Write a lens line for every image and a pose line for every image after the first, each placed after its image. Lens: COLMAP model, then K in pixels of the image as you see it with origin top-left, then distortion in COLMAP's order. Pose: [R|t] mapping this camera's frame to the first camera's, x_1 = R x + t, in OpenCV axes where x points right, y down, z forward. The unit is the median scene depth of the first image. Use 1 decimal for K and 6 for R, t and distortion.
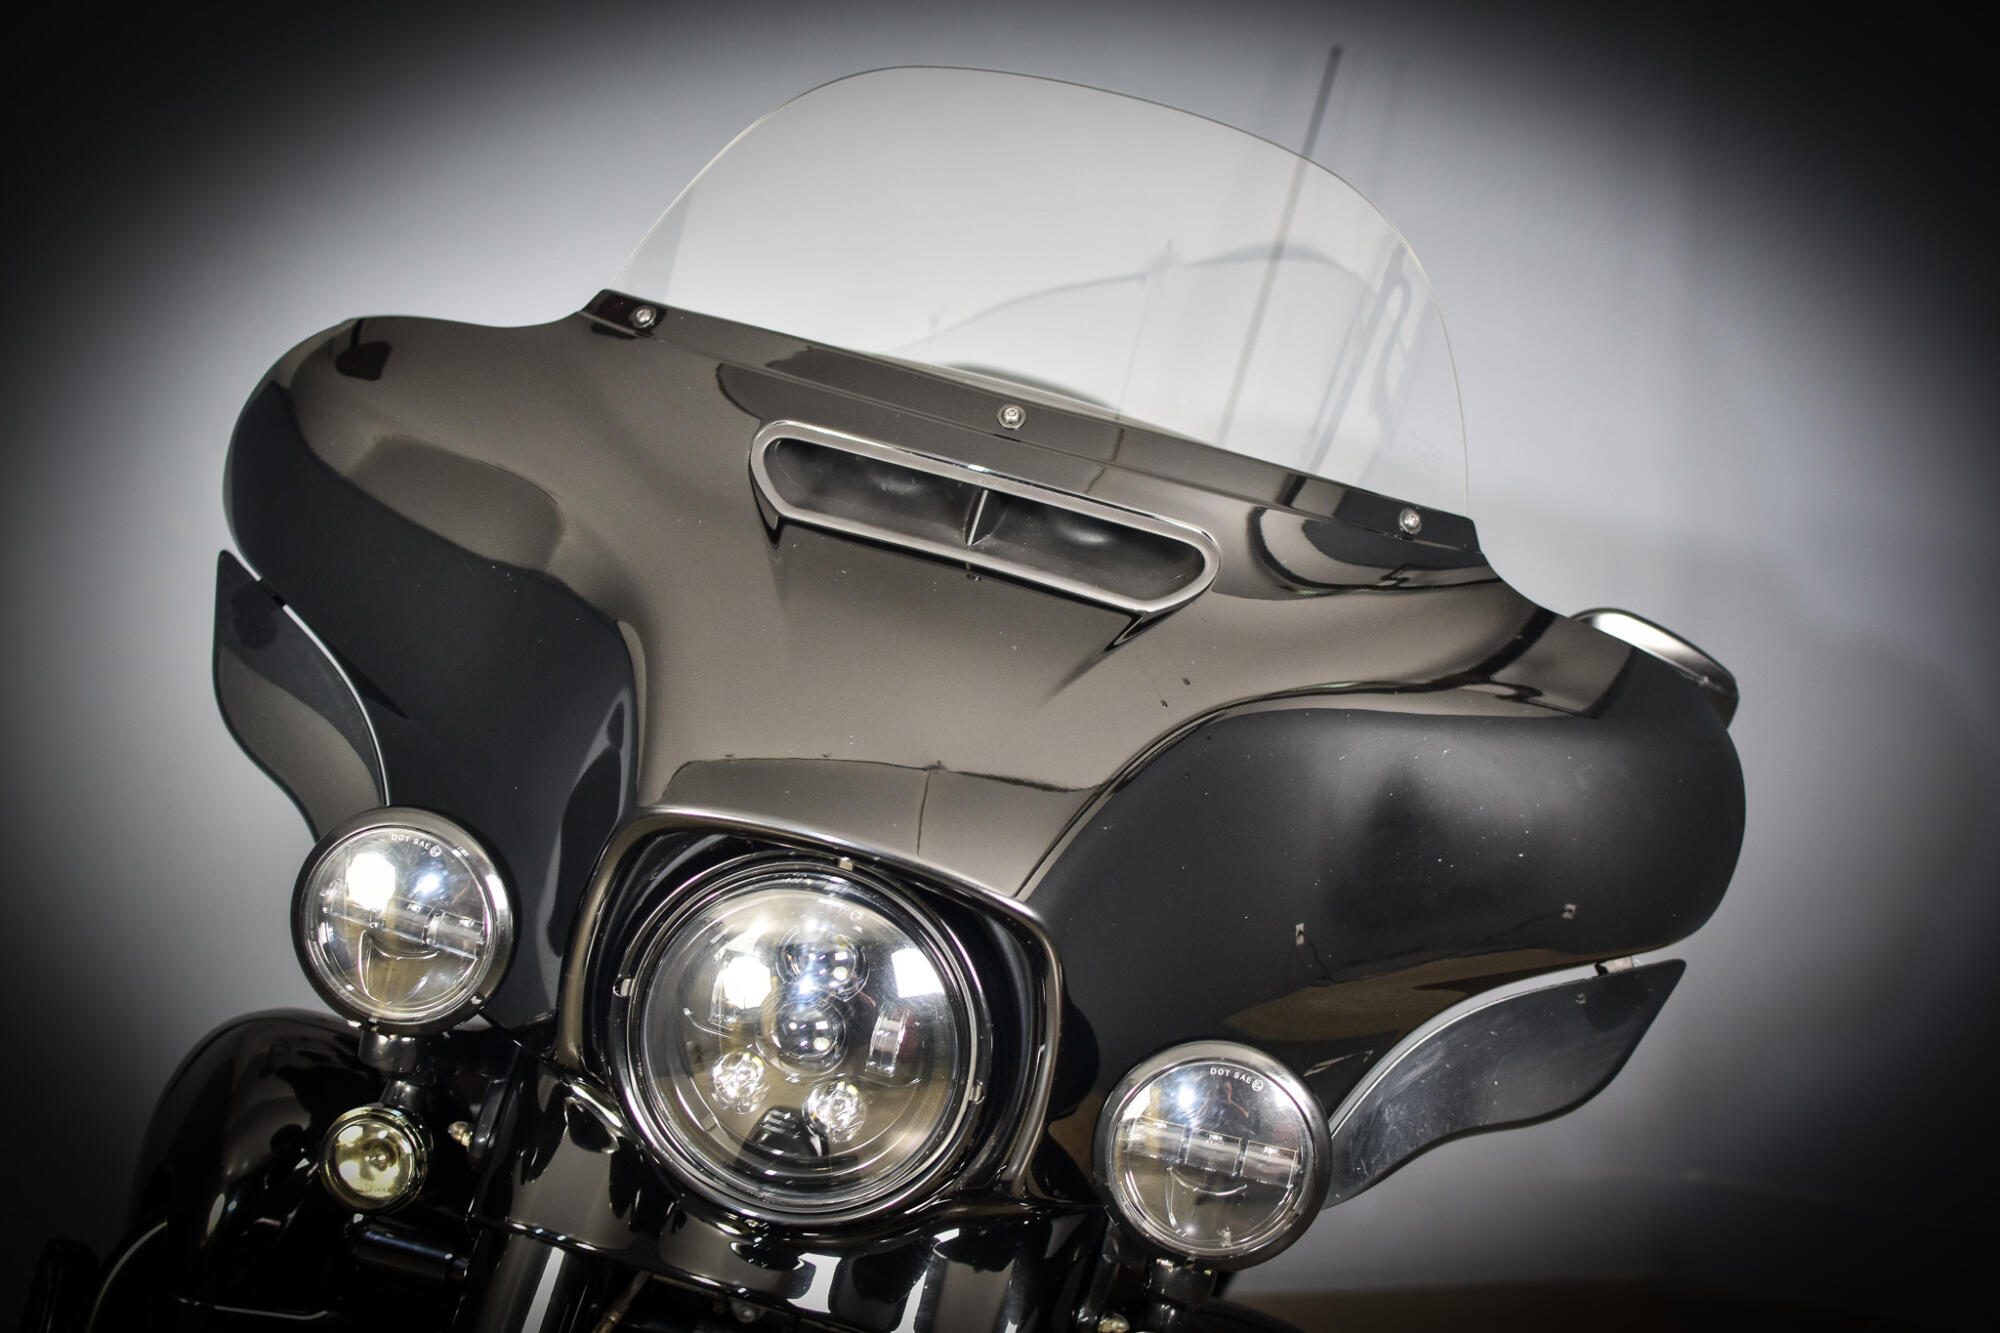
lens RADIAL K [[3165.4, 0, 1000.0], [0, 3165.4, 666.5], [0, 0, 1]] dist [-0.979932, 8.506114]
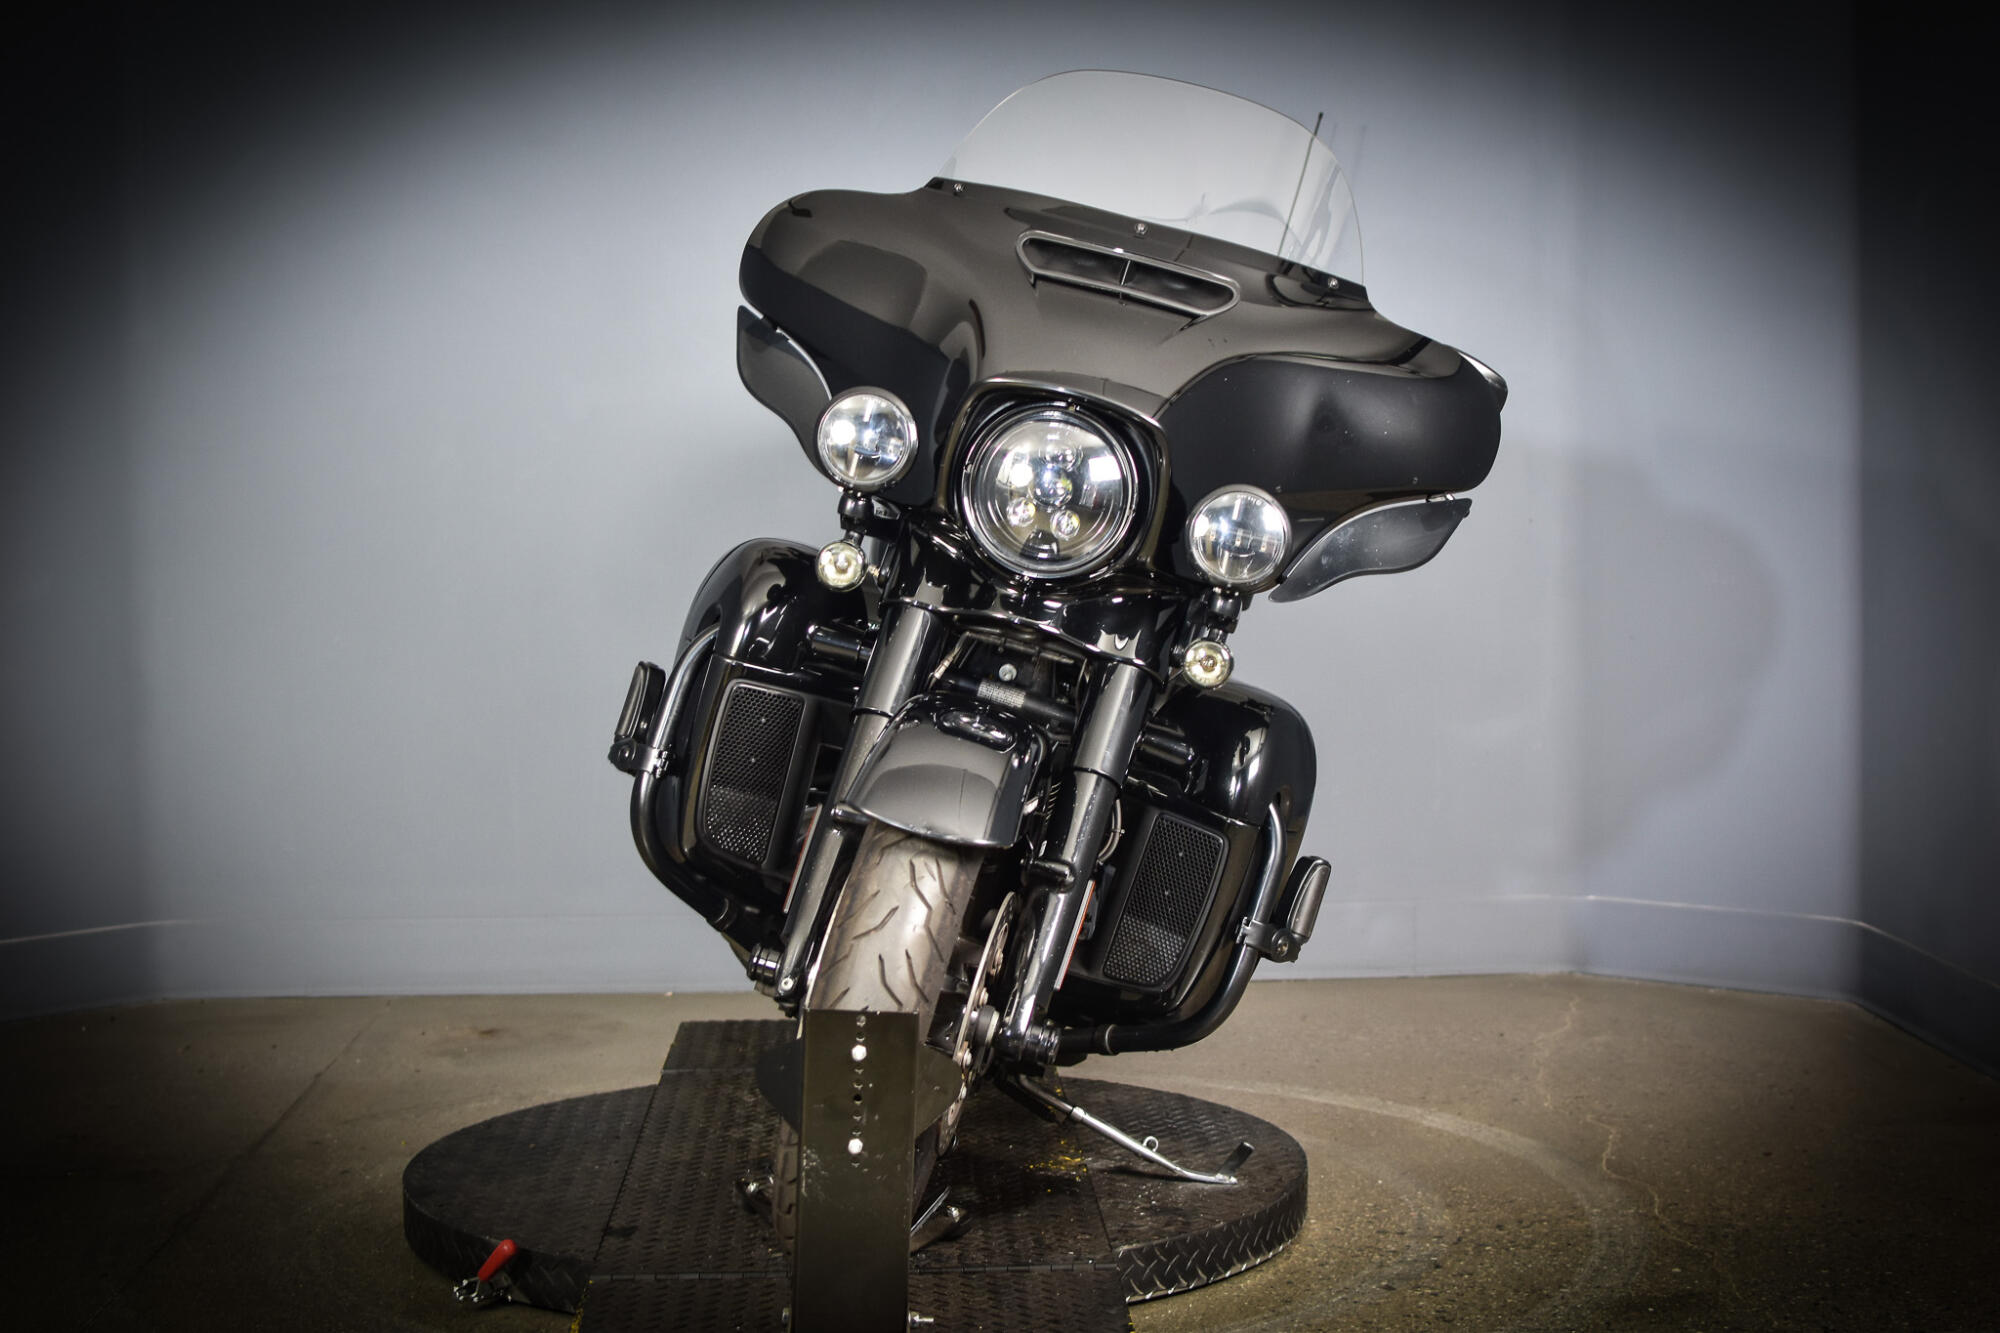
lens RADIAL K [[3060.6, 0, 1000.0], [0, 3060.6, 666.5], [0, 0, 1]] dist [-0.172055, 0.043444]
pose [[0.999934, 0.002496, -0.011174, -0.068163], [-0.003031, 0.998836, -0.048143, 0.317437], [0.011040, 0.048173, 0.998778, -1.048061]]
